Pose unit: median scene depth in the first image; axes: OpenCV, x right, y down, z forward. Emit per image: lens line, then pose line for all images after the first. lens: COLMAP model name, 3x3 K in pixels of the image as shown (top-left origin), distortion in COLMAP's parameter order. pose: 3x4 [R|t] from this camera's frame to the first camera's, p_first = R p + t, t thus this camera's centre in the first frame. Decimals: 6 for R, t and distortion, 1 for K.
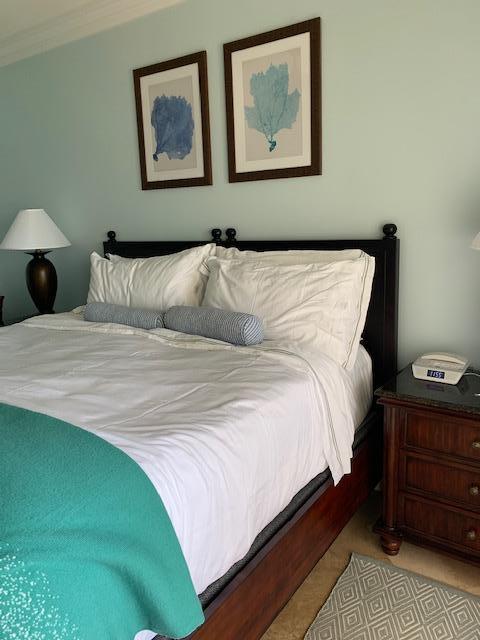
lens RADIAL K [[496.1, 0, 214.0], [0, 496.1, 285.5], [0, 0, 1]] dist [0.052532, 0.005669]
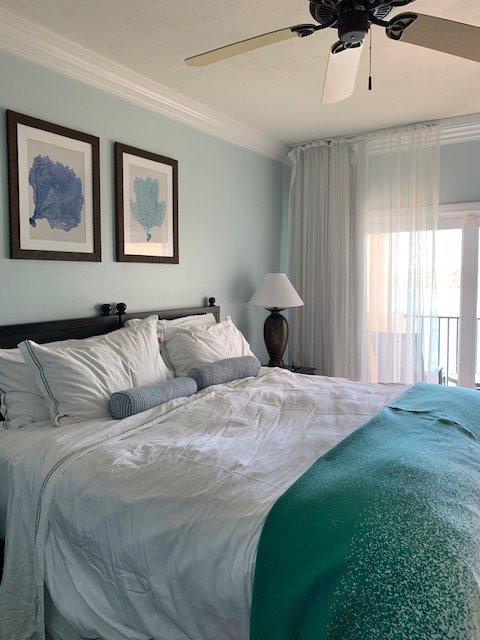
lens RADIAL K [[496.1, 0, 239.3], [0, 496.1, 320.0], [0, 0, 1]] dist [0.052532, 0.005669]
pose [[-0.017569, -0.022711, 0.999588, -1.067197], [0.174386, 0.984349, 0.025430, -0.062301], [-0.984521, 0.174761, -0.013334, 0.771966]]
